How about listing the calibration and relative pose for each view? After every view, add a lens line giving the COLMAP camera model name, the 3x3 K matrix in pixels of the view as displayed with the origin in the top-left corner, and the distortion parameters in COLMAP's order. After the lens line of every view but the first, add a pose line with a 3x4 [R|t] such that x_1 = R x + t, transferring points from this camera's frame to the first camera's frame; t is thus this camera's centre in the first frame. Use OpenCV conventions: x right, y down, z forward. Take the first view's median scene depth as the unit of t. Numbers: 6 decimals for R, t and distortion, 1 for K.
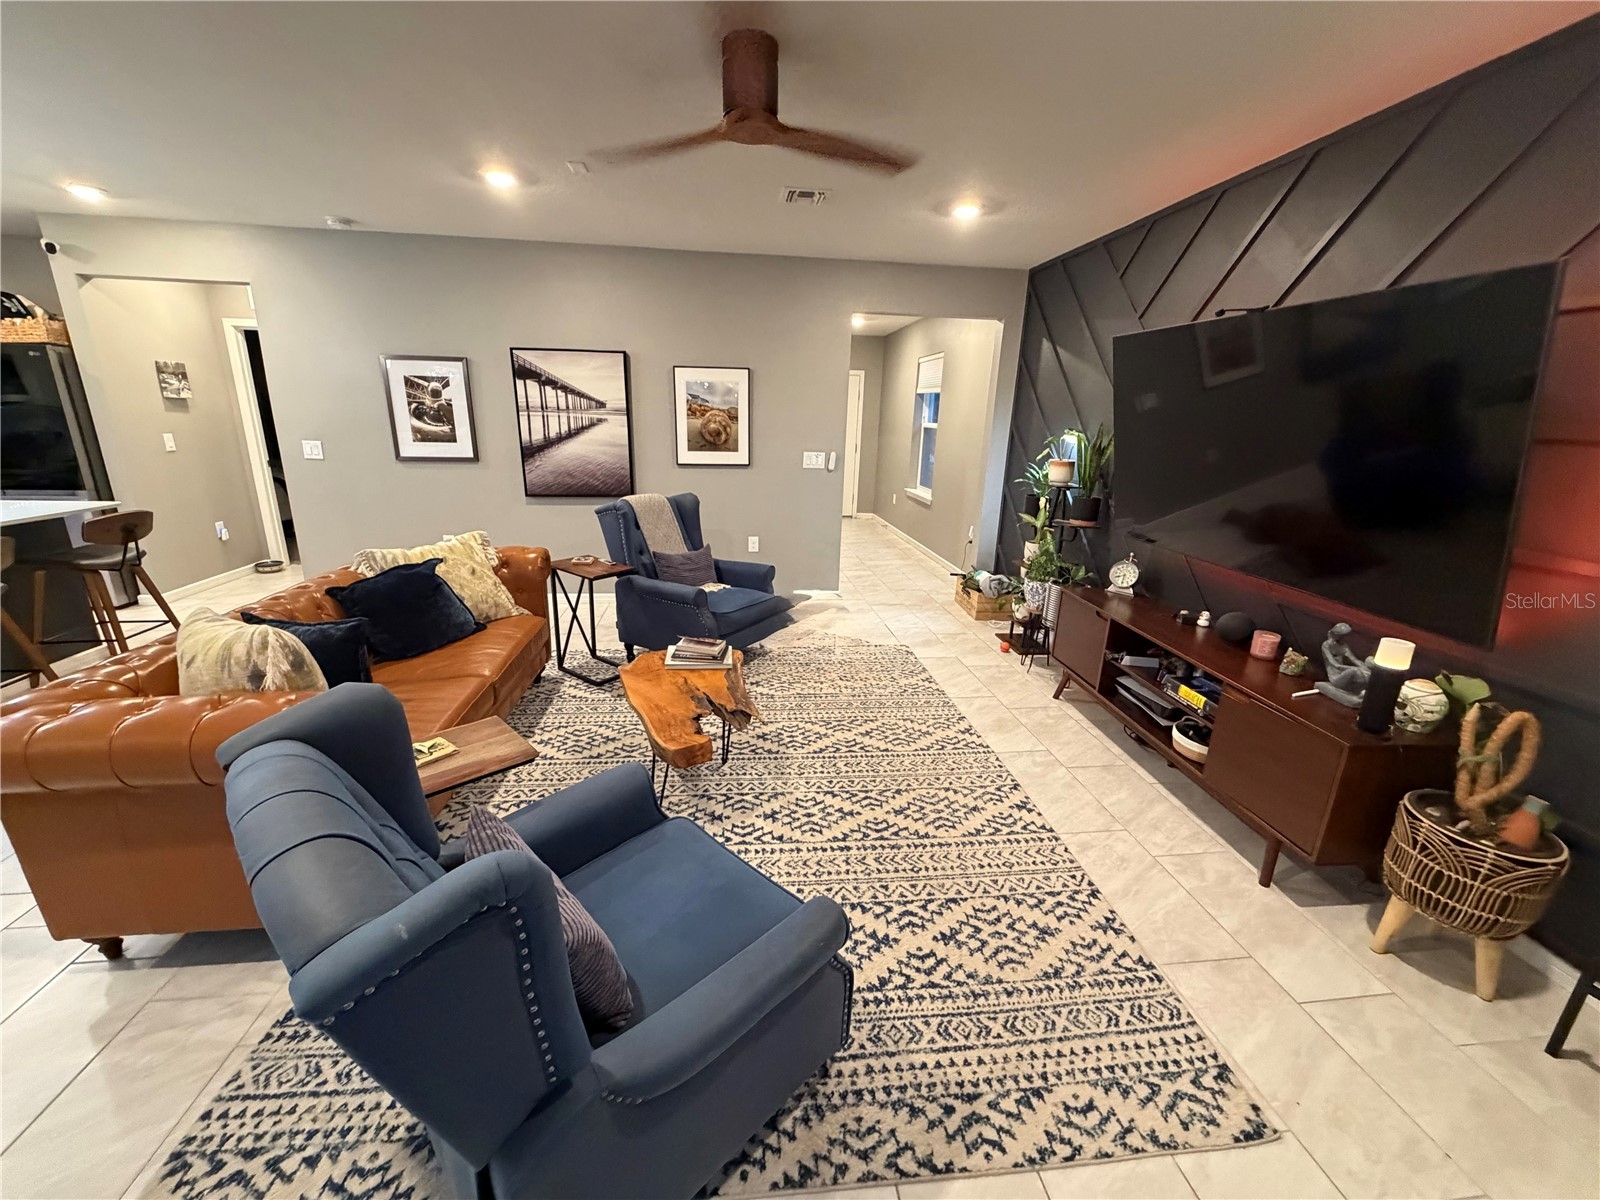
lens RADIAL K [[636.1, 0, 798.8], [0, 636.1, 602.9], [0, 0, 1]] dist [0.000210, -0.000210]
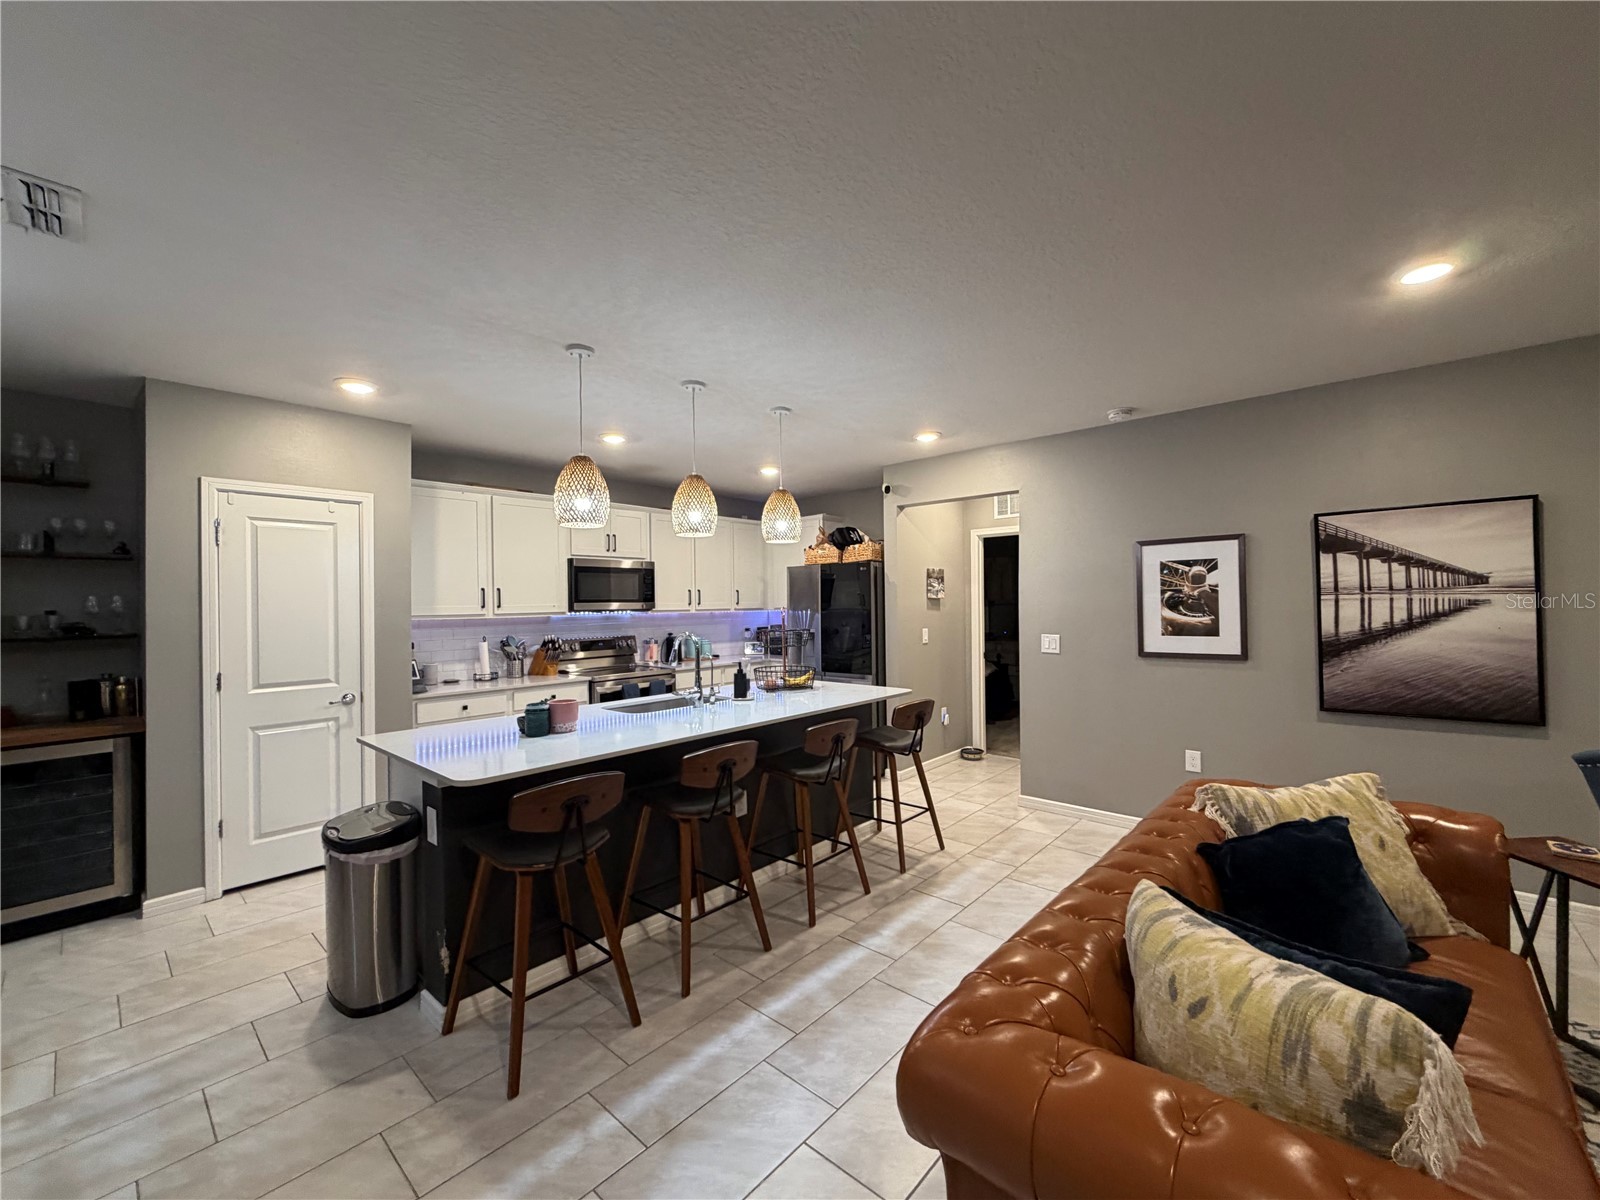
lens RADIAL K [[636.1, 0, 798.8], [0, 636.1, 602.9], [0, 0, 1]] dist [0.000210, -0.000210]
pose [[0.664427, -0.038726, -0.746349, -0.296359], [-0.180386, 0.960820, -0.210440, -0.029772], [0.725257, 0.274453, 0.631409, 0.104295]]
